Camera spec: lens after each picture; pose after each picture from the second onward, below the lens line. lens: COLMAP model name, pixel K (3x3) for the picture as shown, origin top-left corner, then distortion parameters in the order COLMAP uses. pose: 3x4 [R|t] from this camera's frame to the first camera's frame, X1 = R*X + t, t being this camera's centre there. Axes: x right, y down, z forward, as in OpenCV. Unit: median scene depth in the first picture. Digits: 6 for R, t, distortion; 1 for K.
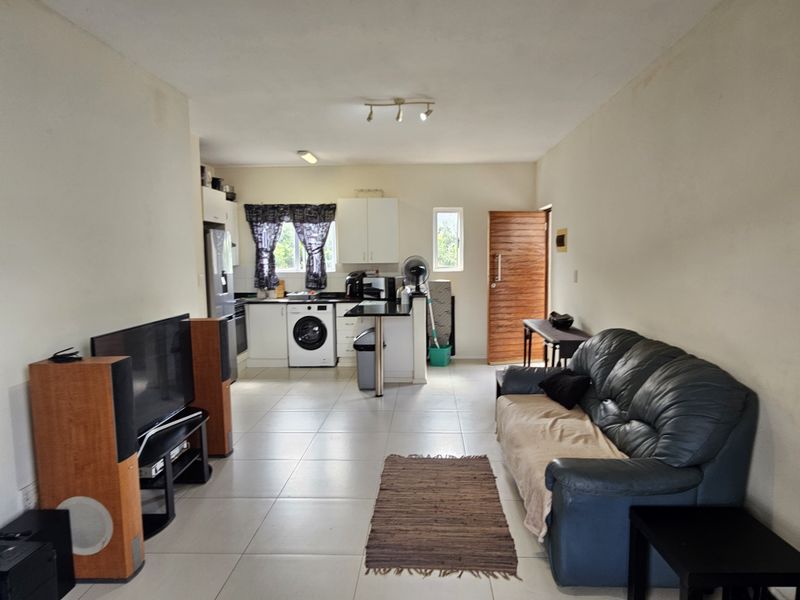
lens RADIAL K [[511.8, 0, 399.8], [0, 511.8, 302.5], [0, 0, 1]] dist [-0.023472, 0.000055]
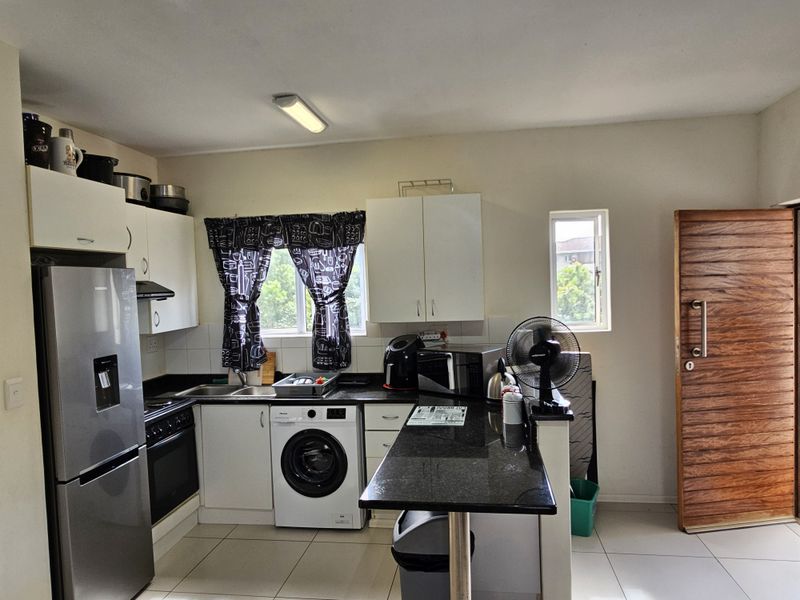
lens RADIAL K [[511.8, 0, 400.6], [0, 511.8, 298.7], [0, 0, 1]] dist [-0.023472, 0.000055]
pose [[0.993416, -0.021224, -0.112582, -0.029323], [0.014267, 0.997959, -0.062248, -0.068621], [0.113673, 0.060232, 0.991691, 0.488510]]
